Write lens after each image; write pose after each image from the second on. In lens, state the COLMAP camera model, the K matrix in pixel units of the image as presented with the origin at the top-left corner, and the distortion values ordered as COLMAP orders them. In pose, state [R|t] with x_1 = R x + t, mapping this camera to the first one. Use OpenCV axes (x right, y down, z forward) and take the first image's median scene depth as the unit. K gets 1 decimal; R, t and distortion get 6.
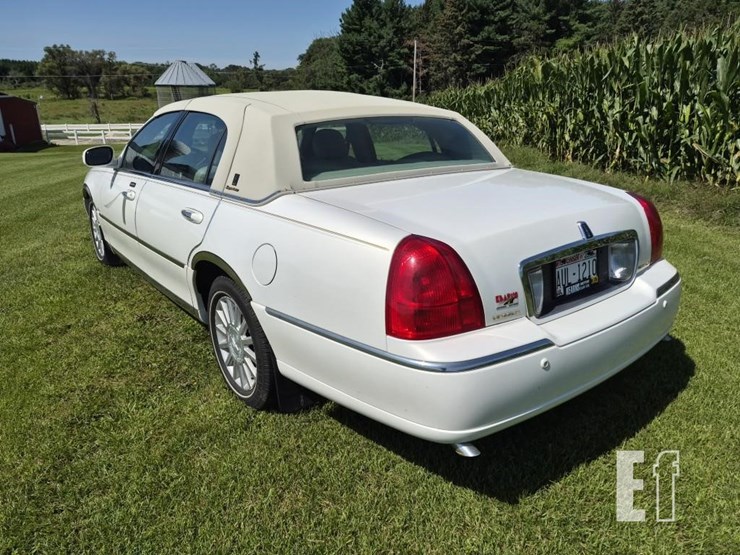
lens RADIAL K [[546.5, 0, 370.0], [0, 546.5, 277.5], [0, 0, 1]] dist [0.076213, -0.080482]
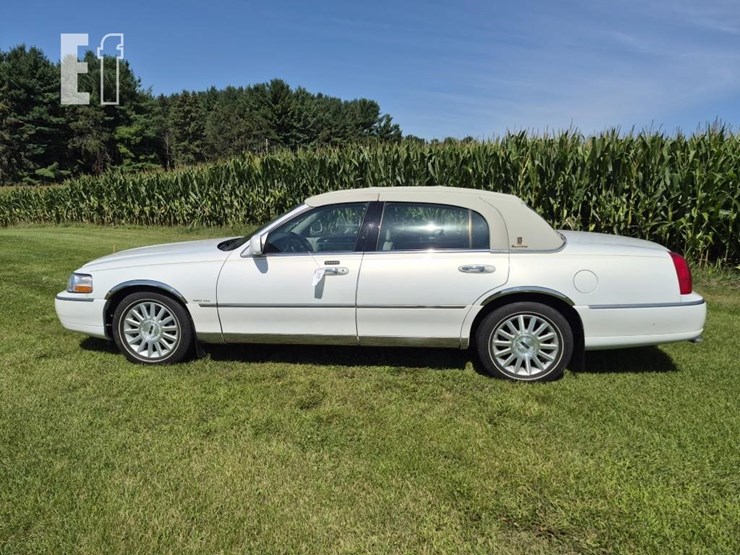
lens RADIAL K [[540.6, 0, 373.5], [0, 540.6, 274.9], [0, 0, 1]] dist [0.090990, -0.098573]
pose [[0.684083, -0.116343, 0.720065, -0.106122], [0.218091, 0.974661, -0.049714, -0.005966], [-0.696036, 0.191049, 0.692123, 0.013466]]
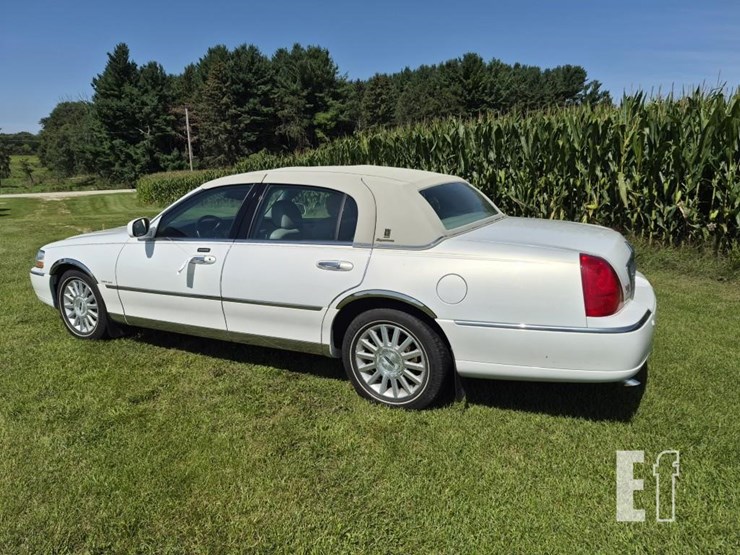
lens RADIAL K [[546.5, 0, 370.0], [0, 546.5, 277.5], [0, 0, 1]] dist [0.076213, -0.080482]
pose [[0.907019, -0.096341, 0.409921, -0.051559], [0.140397, 0.986963, -0.078693, 0.001384], [-0.396996, 0.128928, 0.908720, -0.009321]]
